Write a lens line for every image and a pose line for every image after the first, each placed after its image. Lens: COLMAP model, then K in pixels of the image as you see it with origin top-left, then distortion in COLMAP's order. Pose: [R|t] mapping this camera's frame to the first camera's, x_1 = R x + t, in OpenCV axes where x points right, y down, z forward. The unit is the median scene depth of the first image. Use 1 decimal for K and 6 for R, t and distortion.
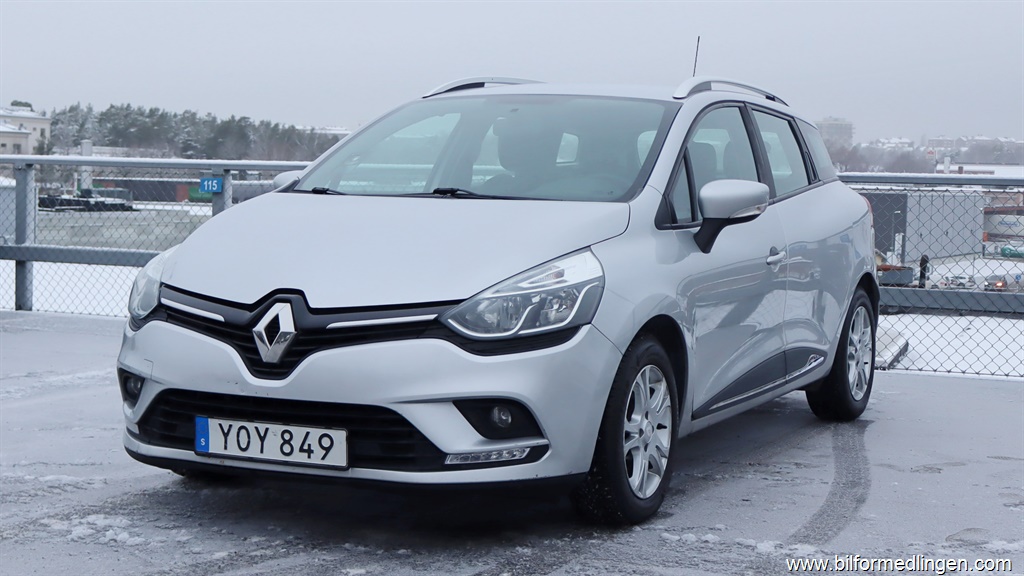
lens RADIAL K [[1834.8, 0, 505.4], [0, 1834.8, 291.2], [0, 0, 1]] dist [0.031084, 0.000000]
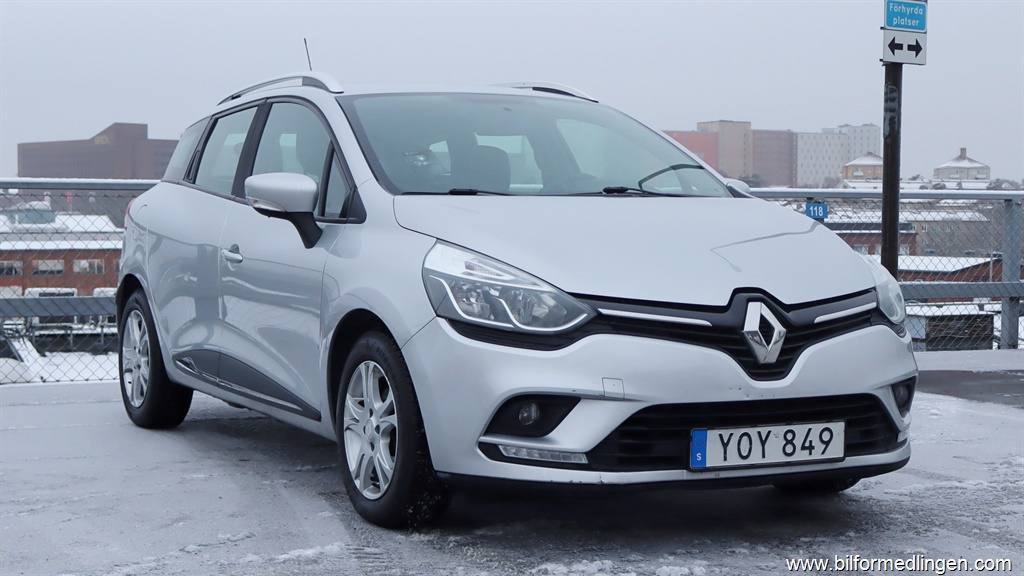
lens RADIAL K [[1834.8, 0, 484.3], [0, 1834.8, 263.5], [0, 0, 1]] dist [0.031084, 0.000000]
pose [[0.609227, -0.044583, 0.791742, -0.990395], [0.063271, 0.997968, 0.007509, -0.030831], [-0.790468, 0.045520, 0.610810, 0.523480]]
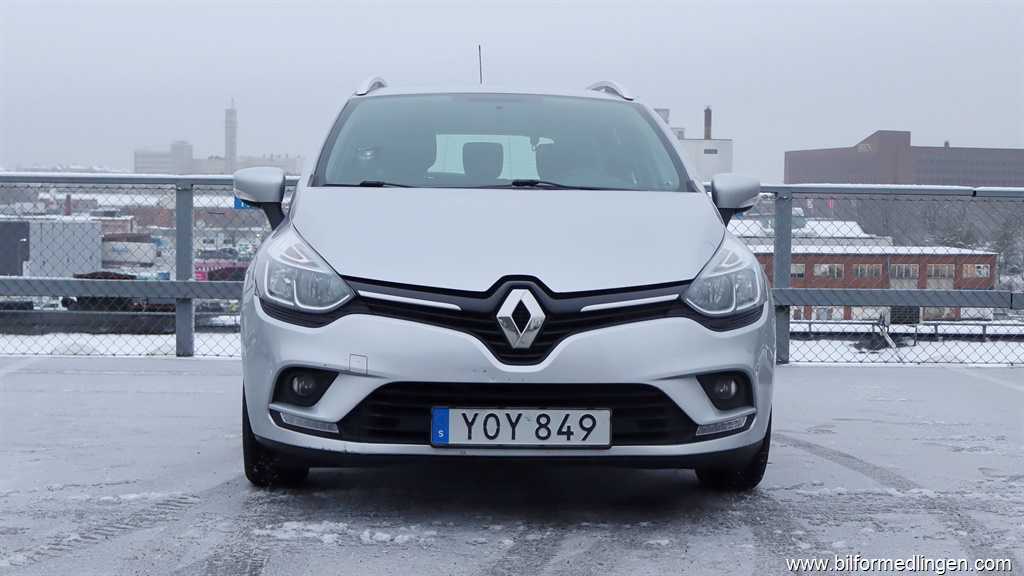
lens RADIAL K [[1834.8, 0, 479.9], [0, 1834.8, 275.6], [0, 0, 1]] dist [0.031084, 0.000000]
pose [[0.884138, -0.027358, 0.466424, -0.617946], [0.037522, 0.999217, -0.012517, 0.010655], [-0.465716, 0.028568, 0.884473, 0.119616]]
